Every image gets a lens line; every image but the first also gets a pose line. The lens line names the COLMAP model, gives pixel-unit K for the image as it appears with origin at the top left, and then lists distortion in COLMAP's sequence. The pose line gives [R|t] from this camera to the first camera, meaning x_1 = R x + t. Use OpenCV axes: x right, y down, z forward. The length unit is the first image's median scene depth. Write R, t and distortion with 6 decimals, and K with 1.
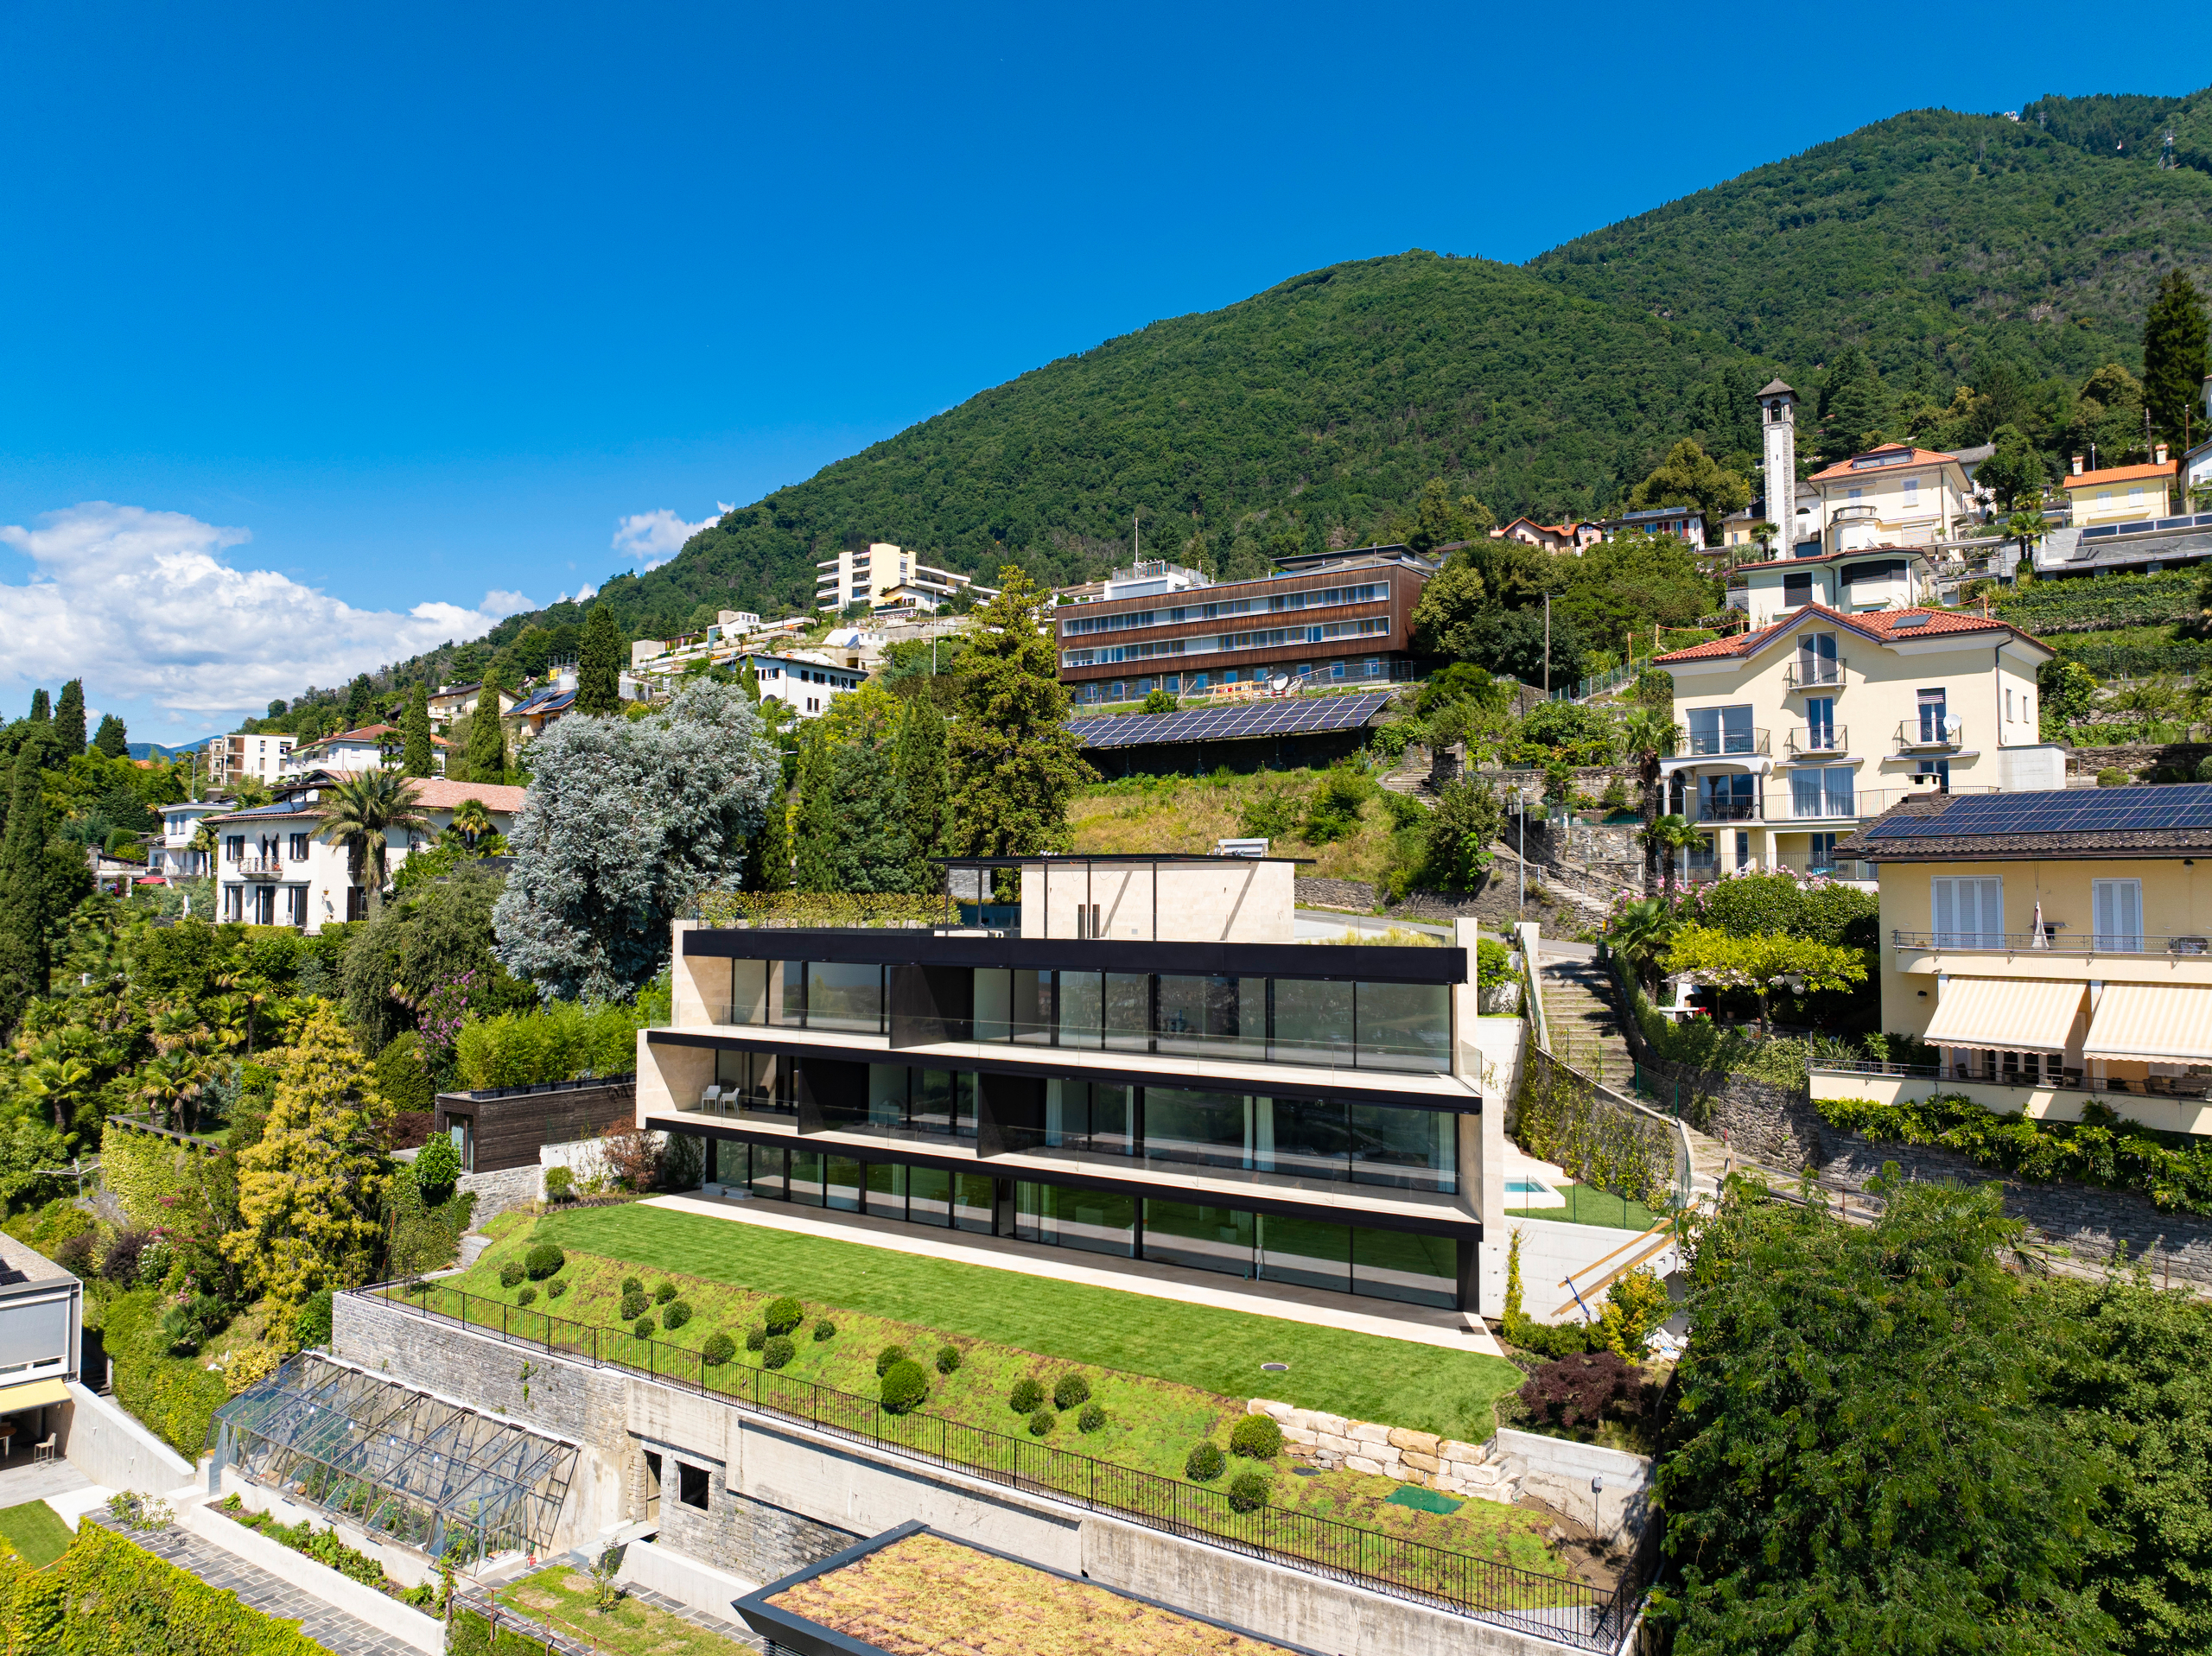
lens RADIAL K [[1548.8, 0, 1105.7], [0, 1548.8, 809.1], [0, 0, 1]] dist [-0.047878, 0.020346]
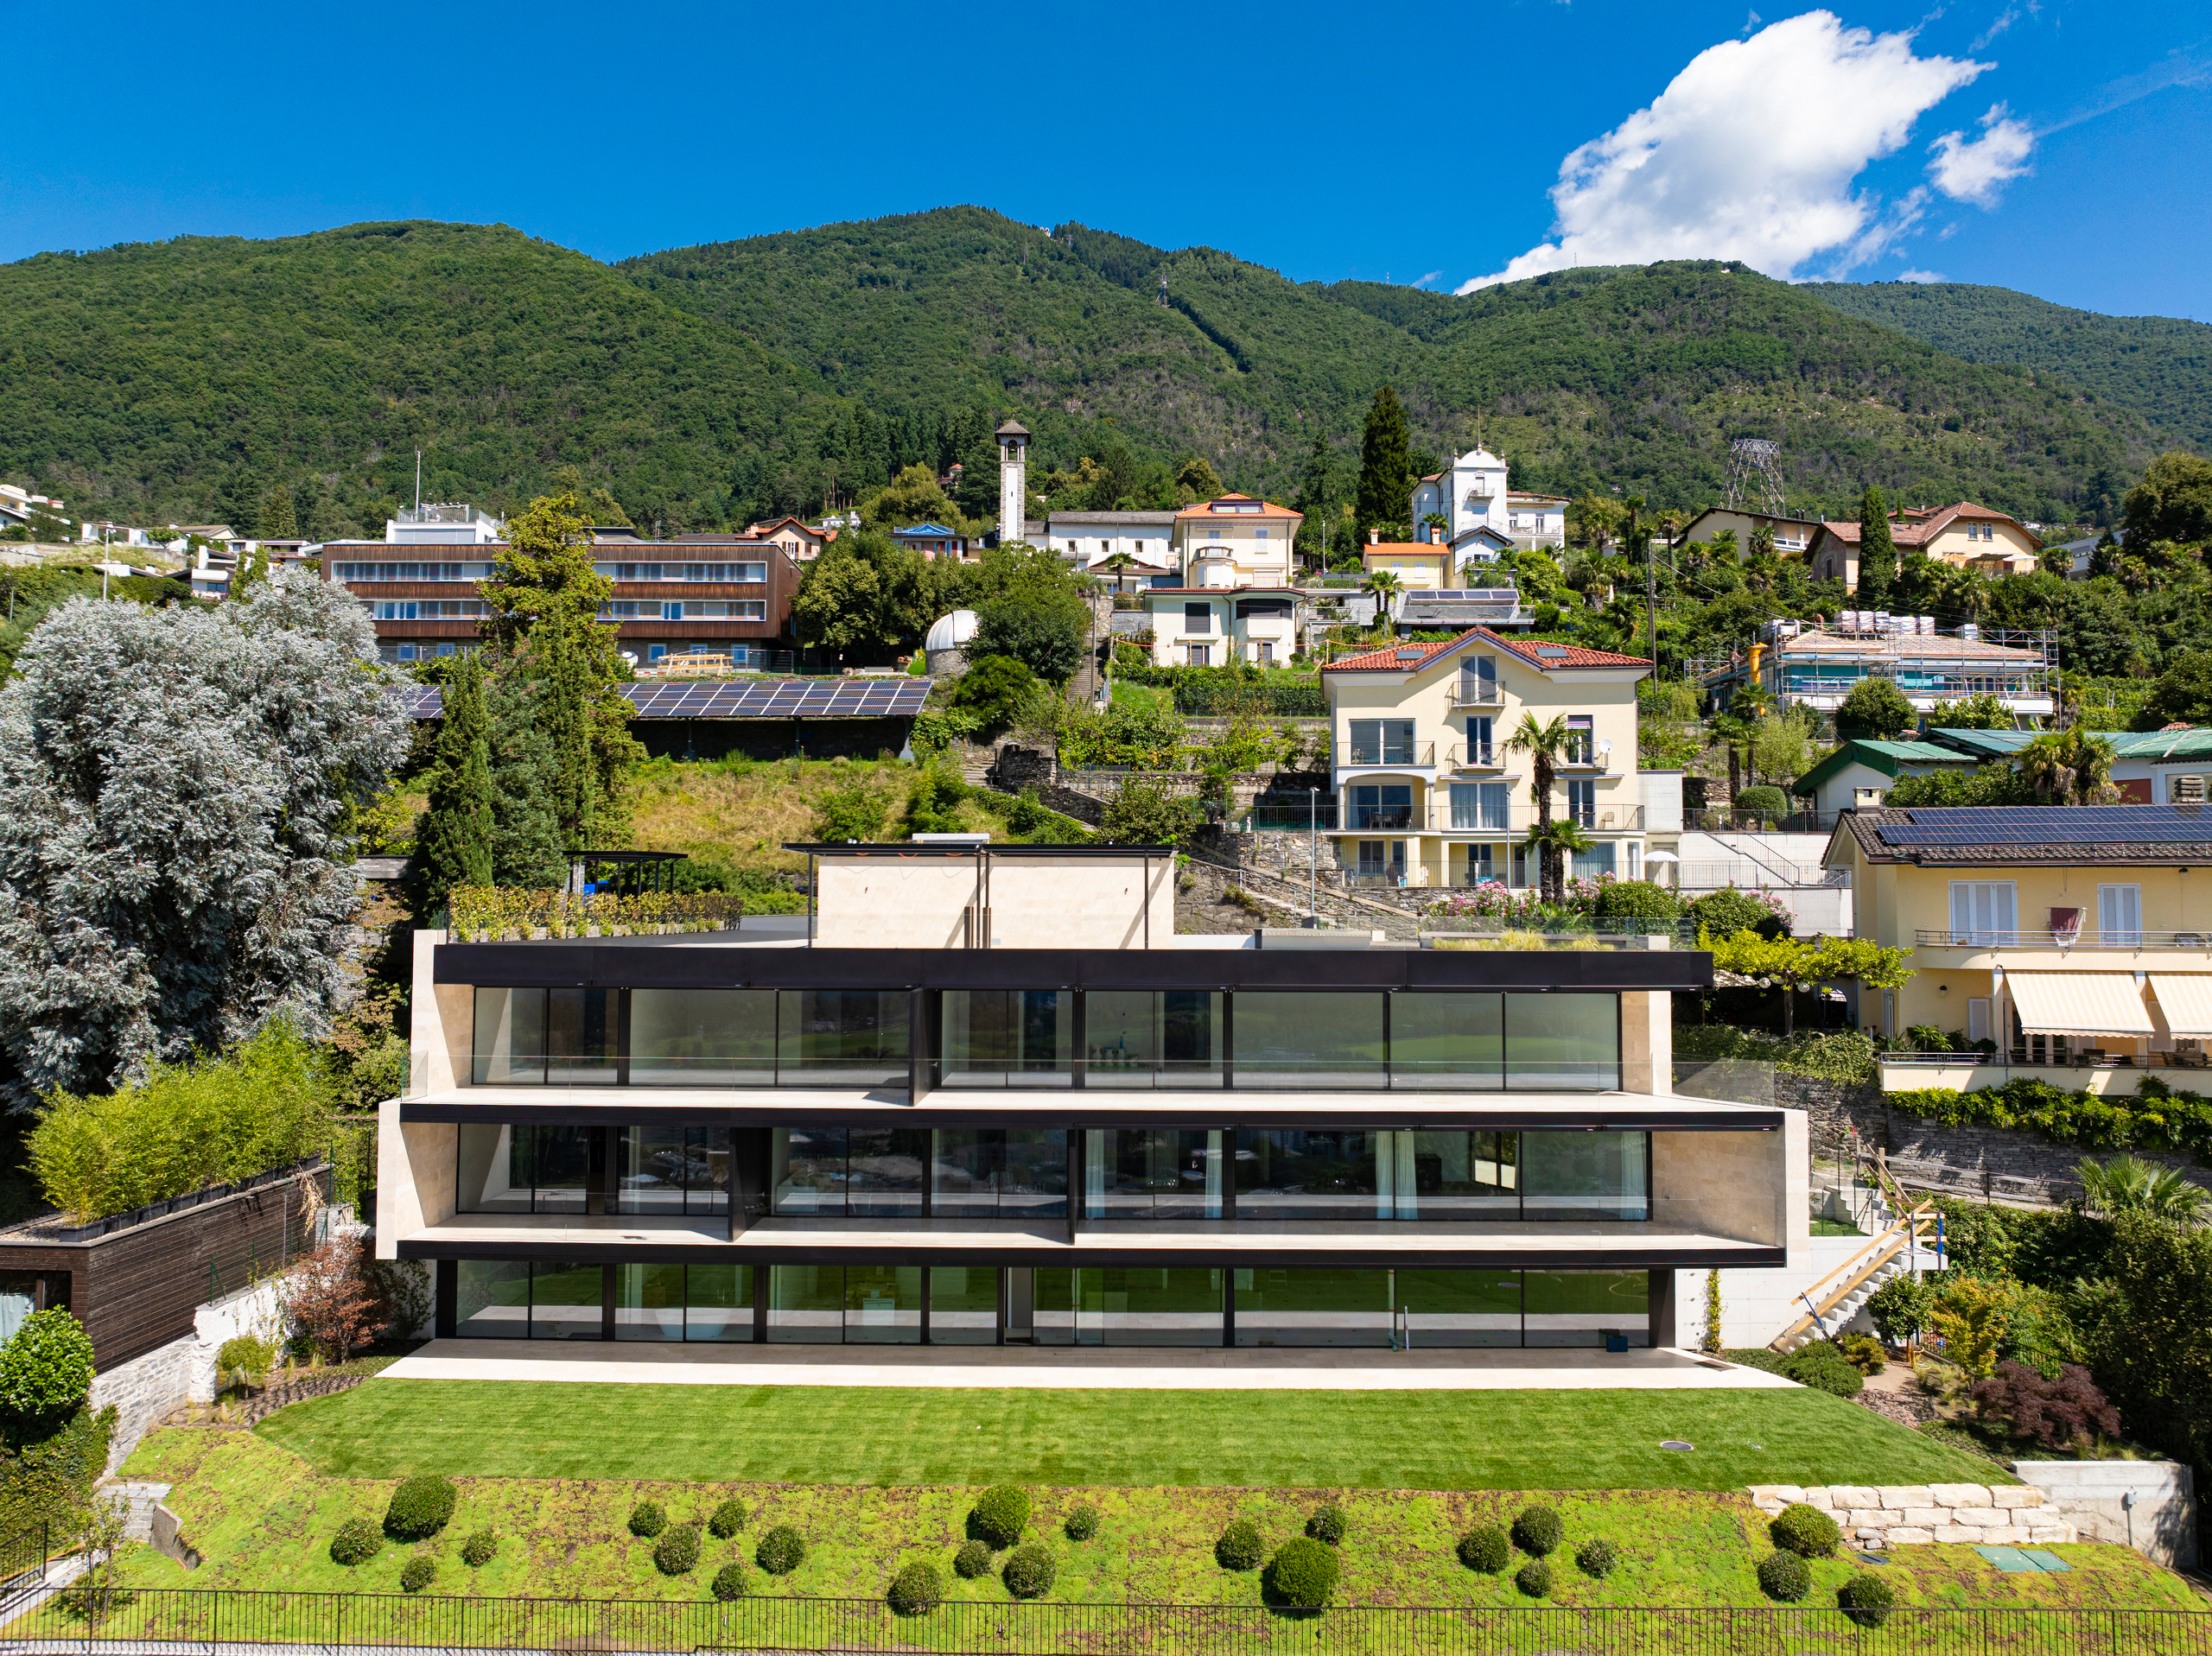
lens RADIAL K [[1544.8, 0, 1106.0], [0, 1544.8, 828.0], [0, 0, 1]] dist [-0.037186, 0.007322]
pose [[0.825797, 0.032760, 0.563015, -0.197537], [-0.035577, 0.999349, -0.005967, 0.011334], [-0.562844, -0.015103, 0.826425, 0.150723]]
